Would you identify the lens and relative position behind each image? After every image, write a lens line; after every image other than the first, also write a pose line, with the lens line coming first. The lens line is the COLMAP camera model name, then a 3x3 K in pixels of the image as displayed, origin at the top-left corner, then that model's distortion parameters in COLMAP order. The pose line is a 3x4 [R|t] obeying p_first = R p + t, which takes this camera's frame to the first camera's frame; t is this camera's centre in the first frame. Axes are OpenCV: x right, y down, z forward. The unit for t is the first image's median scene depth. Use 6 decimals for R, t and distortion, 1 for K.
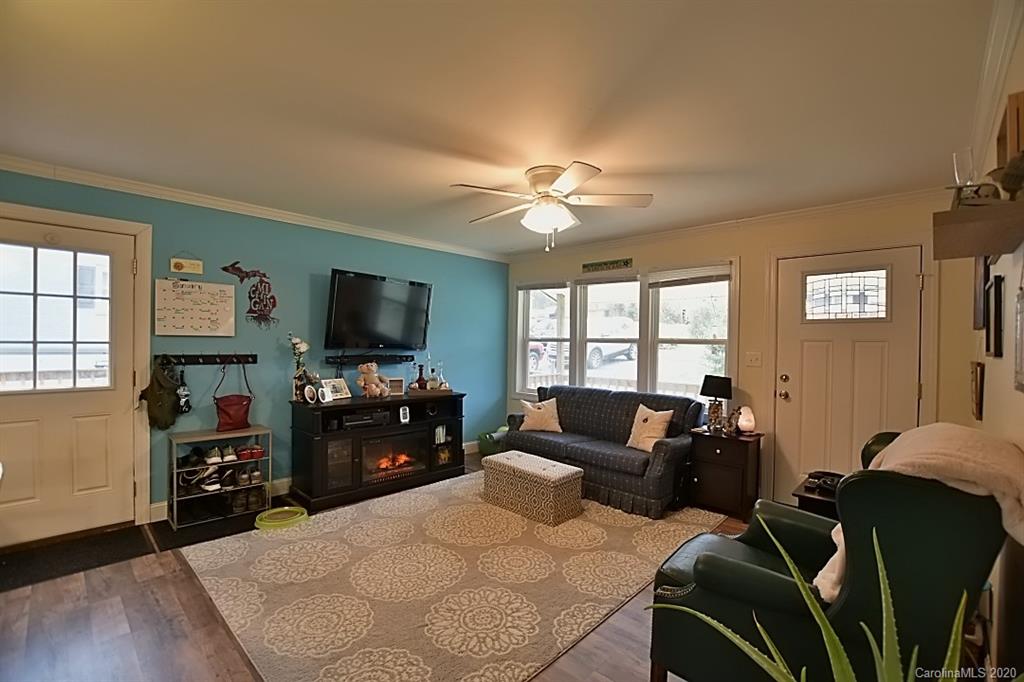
lens RADIAL K [[445.0, 0, 512.0], [0, 445.0, 341.0], [0, 0, 1]] dist [-0.034775, 0.000085]
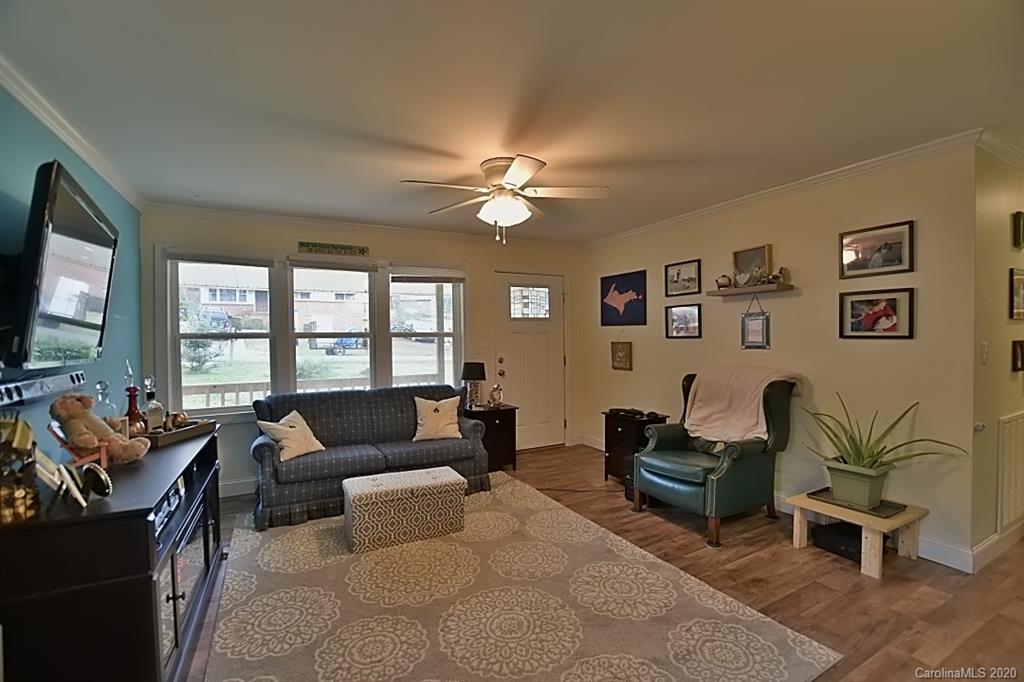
lens RADIAL K [[445.0, 0, 512.0], [0, 445.0, 341.0], [0, 0, 1]] dist [-0.034775, 0.000085]
pose [[0.322138, -0.027440, 0.946295, -0.736538], [0.011623, 0.999619, 0.025030, -0.010229], [-0.946621, 0.002936, 0.322335, 0.568715]]
